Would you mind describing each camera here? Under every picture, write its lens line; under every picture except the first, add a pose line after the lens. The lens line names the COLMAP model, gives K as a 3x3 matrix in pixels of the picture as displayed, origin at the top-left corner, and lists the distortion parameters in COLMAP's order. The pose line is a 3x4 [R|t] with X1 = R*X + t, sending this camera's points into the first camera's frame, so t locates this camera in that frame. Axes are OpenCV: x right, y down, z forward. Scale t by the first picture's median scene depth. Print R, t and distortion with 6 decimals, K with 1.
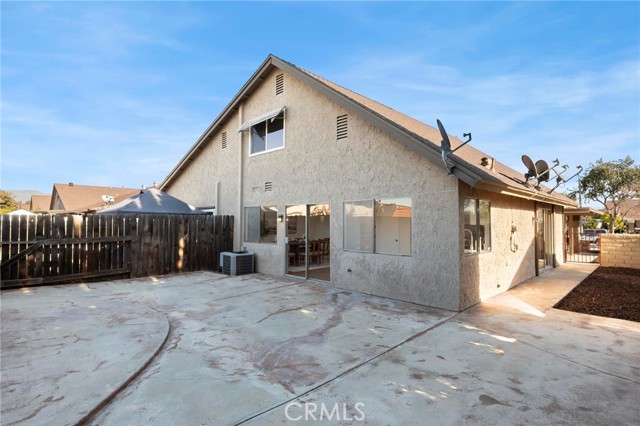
lens RADIAL K [[320.4, 0, 314.7], [0, 320.4, 213.0], [0, 0, 1]] dist [0.001648, -0.000423]
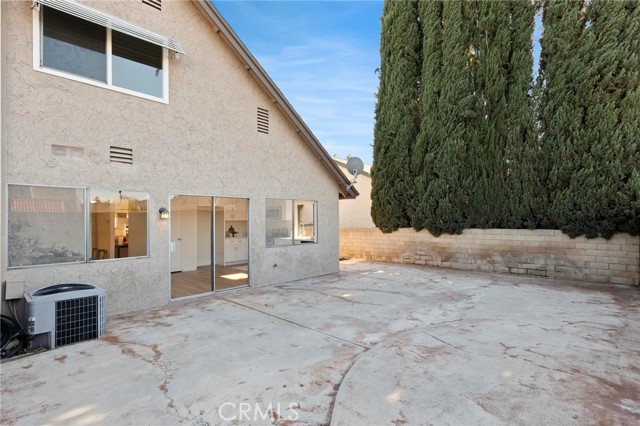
lens RADIAL K [[320.4, 0, 315.3], [0, 320.4, 216.4], [0, 0, 1]] dist [0.001648, -0.000423]
pose [[-0.031430, 0.005066, 0.999493, -1.397226], [-0.021348, 0.999756, -0.005738, 0.036438], [-0.999278, -0.021517, -0.031314, 1.360100]]
